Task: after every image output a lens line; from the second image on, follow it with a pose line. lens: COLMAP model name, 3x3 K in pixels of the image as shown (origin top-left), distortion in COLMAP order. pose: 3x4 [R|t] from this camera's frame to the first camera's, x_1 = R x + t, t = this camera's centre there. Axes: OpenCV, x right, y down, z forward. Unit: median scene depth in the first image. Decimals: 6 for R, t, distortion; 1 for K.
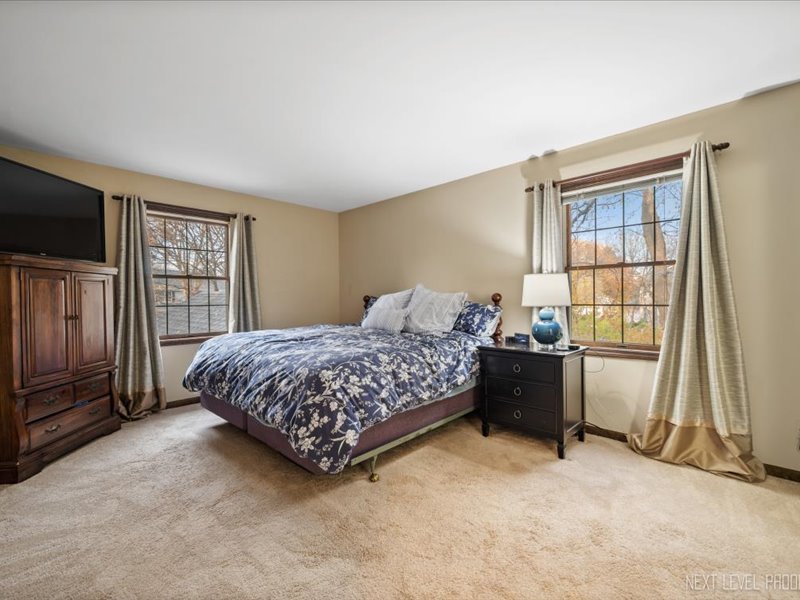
lens RADIAL K [[363.3, 0, 404.9], [0, 363.3, 299.3], [0, 0, 1]] dist [0.002098, 0.000585]
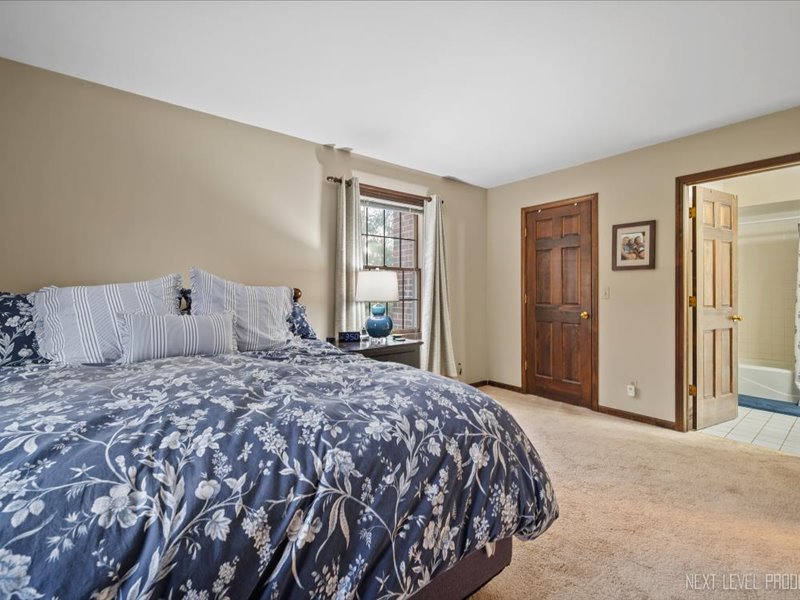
lens RADIAL K [[363.3, 0, 404.9], [0, 363.3, 299.3], [0, 0, 1]] dist [0.002098, 0.000585]
pose [[0.156436, -0.006298, 0.987668, -0.637319], [0.004742, 0.999973, 0.005625, 0.005588], [-0.987677, 0.003804, 0.156462, 0.757335]]
